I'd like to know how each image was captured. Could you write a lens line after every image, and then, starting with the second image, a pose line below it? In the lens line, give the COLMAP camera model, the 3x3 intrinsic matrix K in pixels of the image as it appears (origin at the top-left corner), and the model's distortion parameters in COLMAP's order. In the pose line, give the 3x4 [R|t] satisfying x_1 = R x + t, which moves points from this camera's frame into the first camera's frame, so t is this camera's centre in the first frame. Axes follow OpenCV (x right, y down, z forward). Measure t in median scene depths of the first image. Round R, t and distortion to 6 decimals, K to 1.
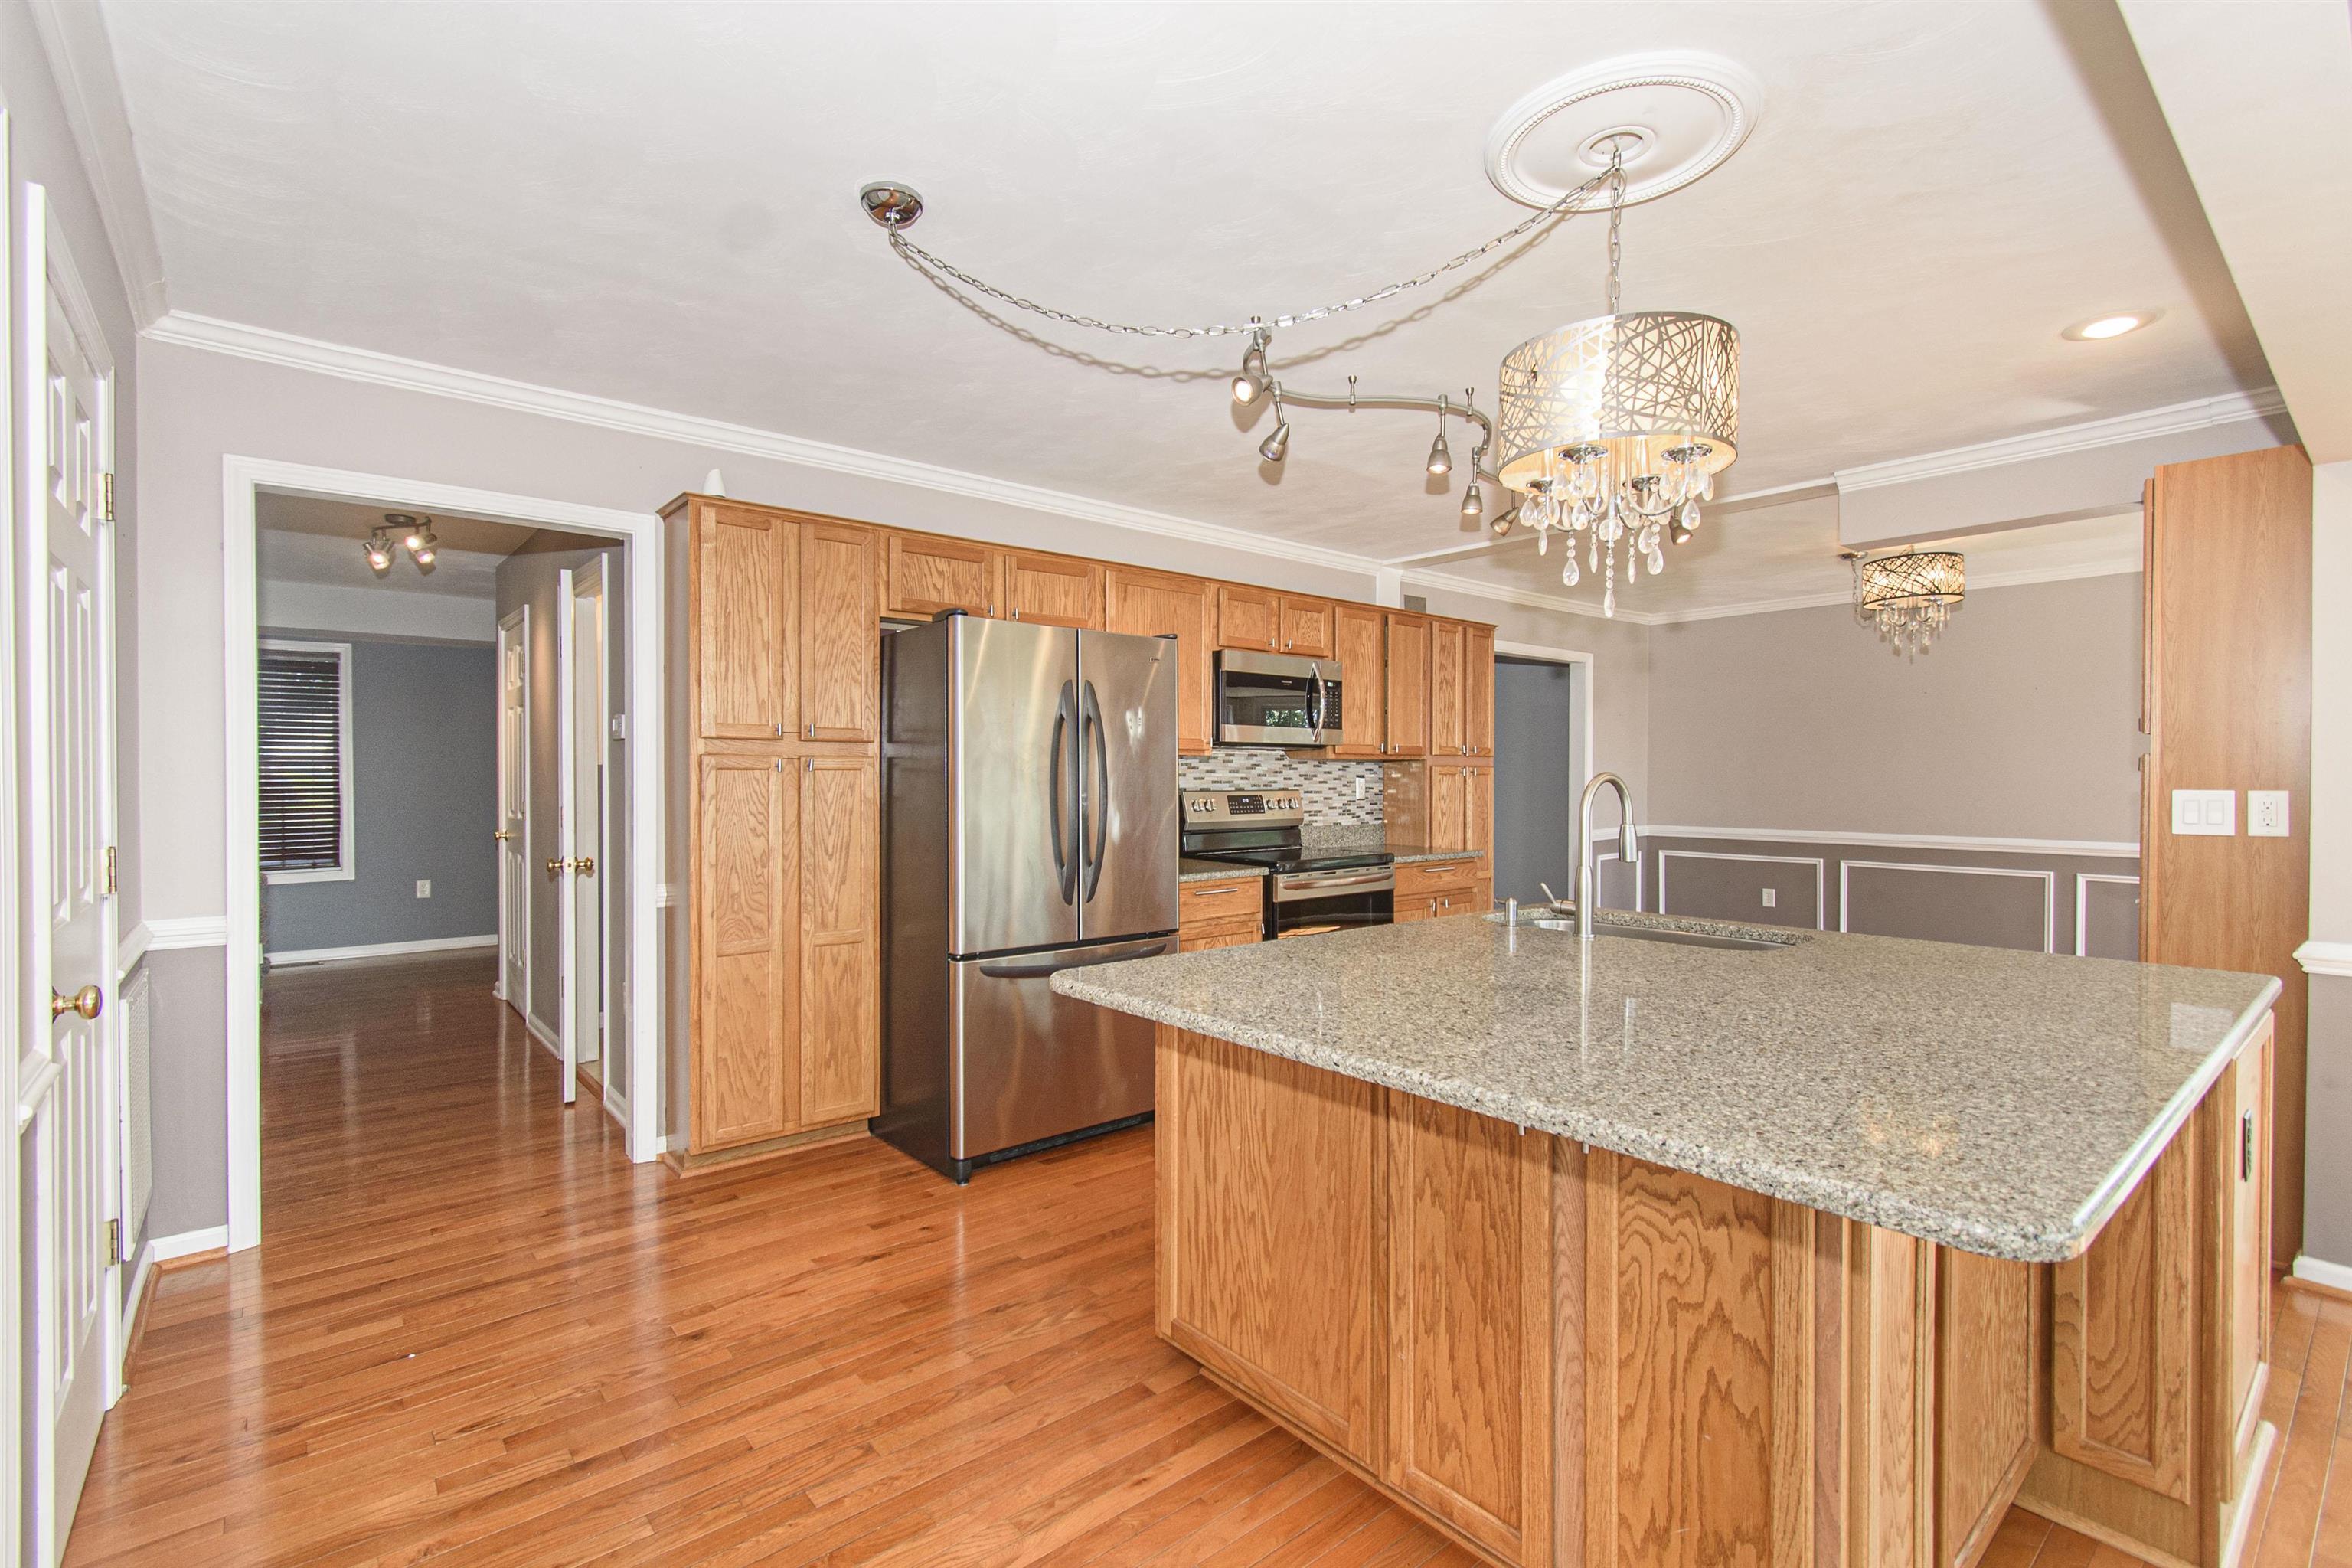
lens RADIAL K [[1069.3, 0, 1086.5], [0, 1069.3, 797.7], [0, 0, 1]] dist [0.008503, -0.002935]
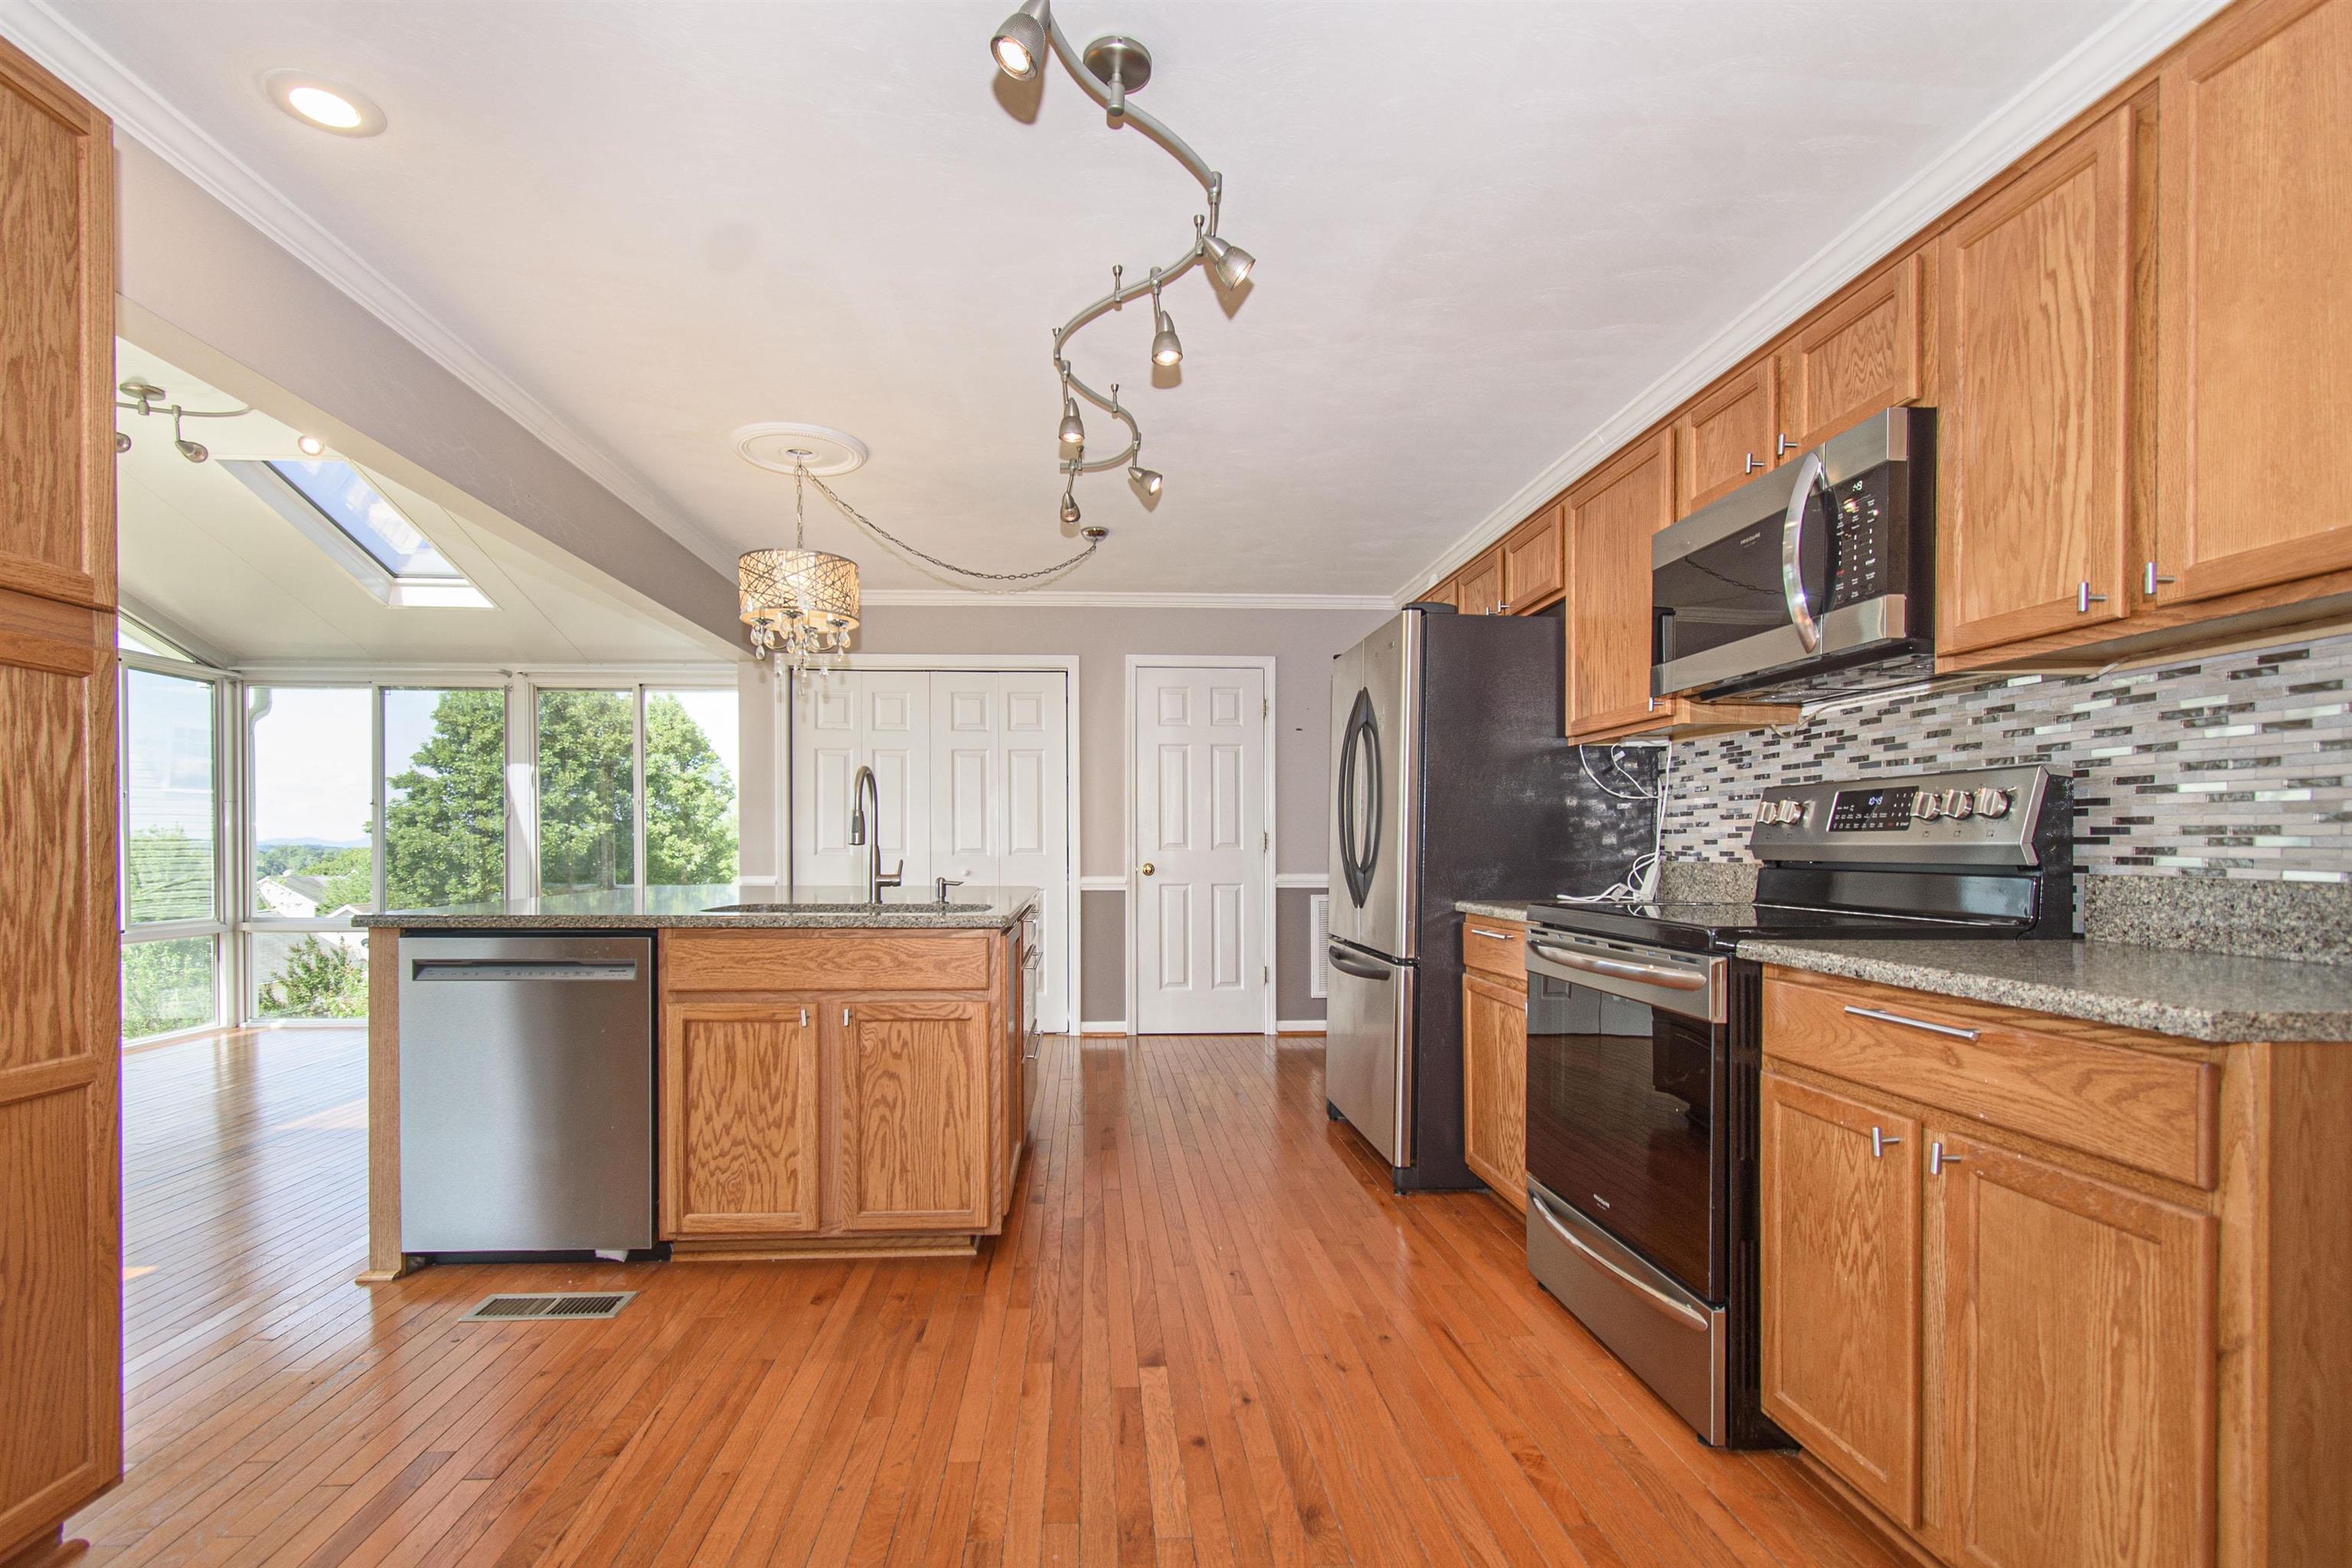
lens RADIAL K [[1069.3, 0, 1126.5], [0, 1069.3, 856.7], [0, 0, 1]] dist [0.008503, -0.002935]
pose [[-0.590982, 0.008239, -0.806643, 0.918083], [-0.019789, 0.999499, 0.024707, 0.027841], [0.806442, 0.030564, -0.590523, 1.350817]]
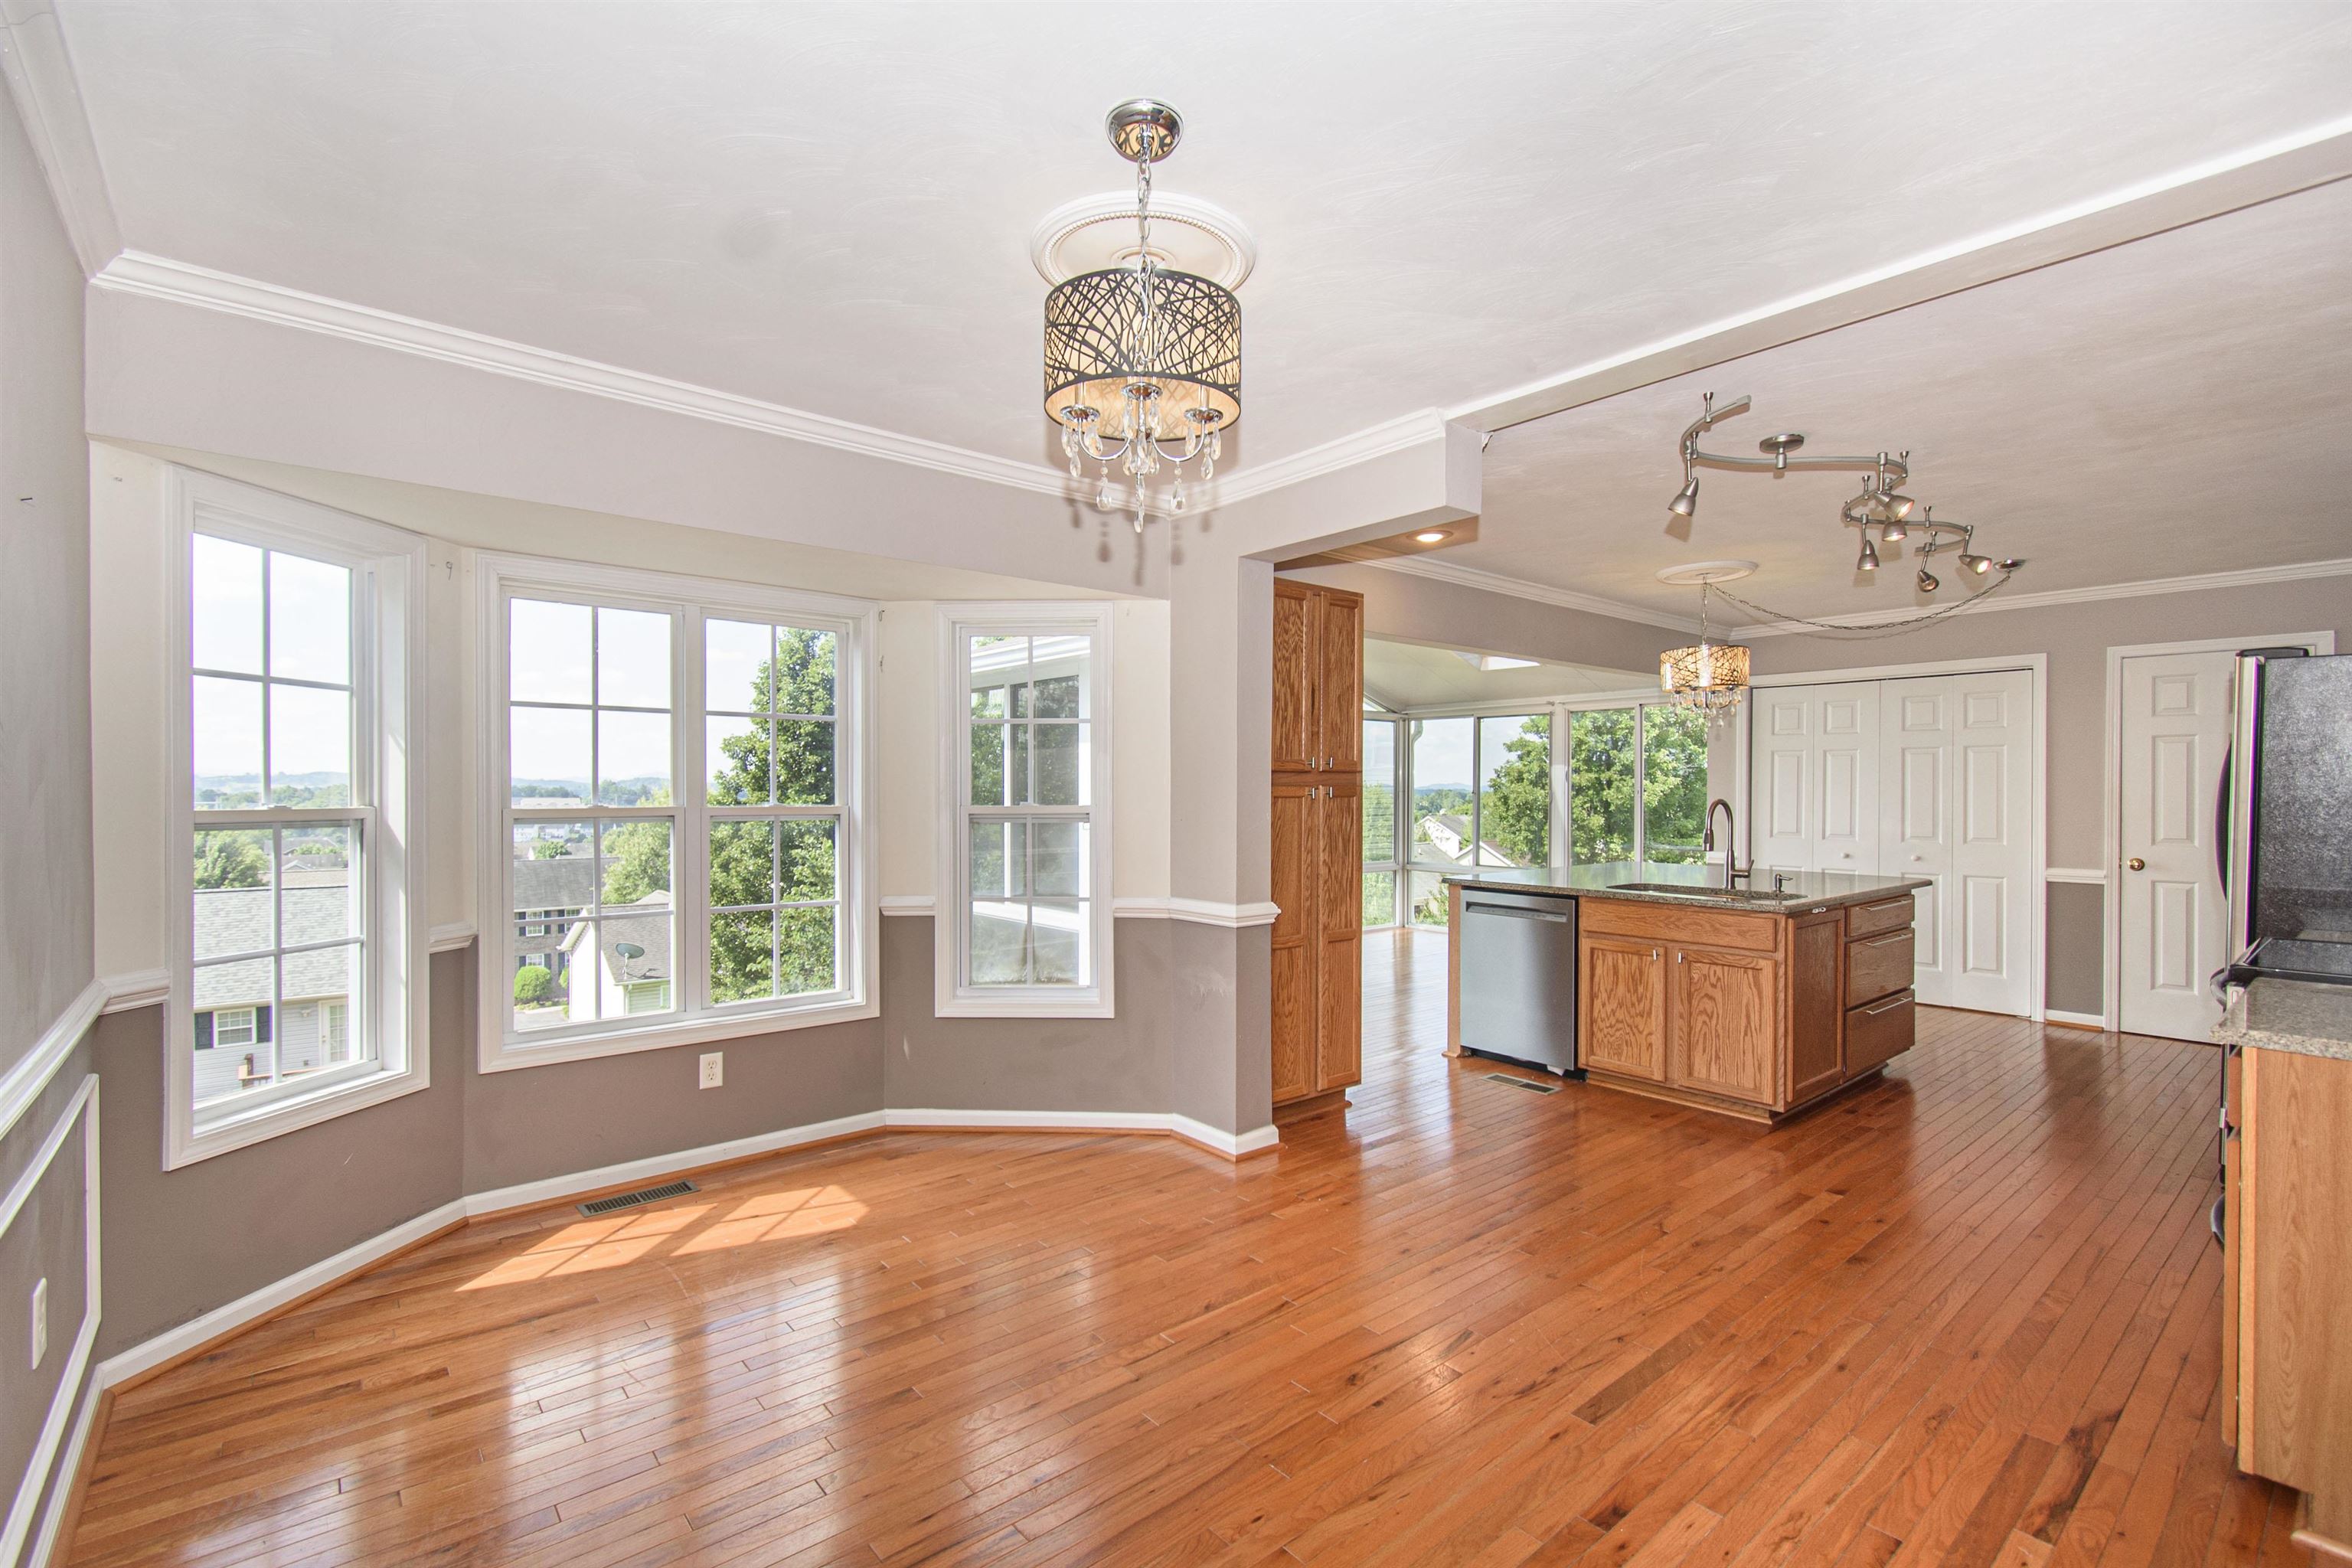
lens RADIAL K [[1069.3, 0, 1182.9], [0, 1069.3, 791.5], [0, 0, 1]] dist [0.008503, -0.002935]
pose [[-0.999357, -0.002704, -0.035742, 1.045179], [-0.003768, 0.999551, 0.029734, -0.058039], [0.035645, 0.029849, -0.998919, 1.919008]]
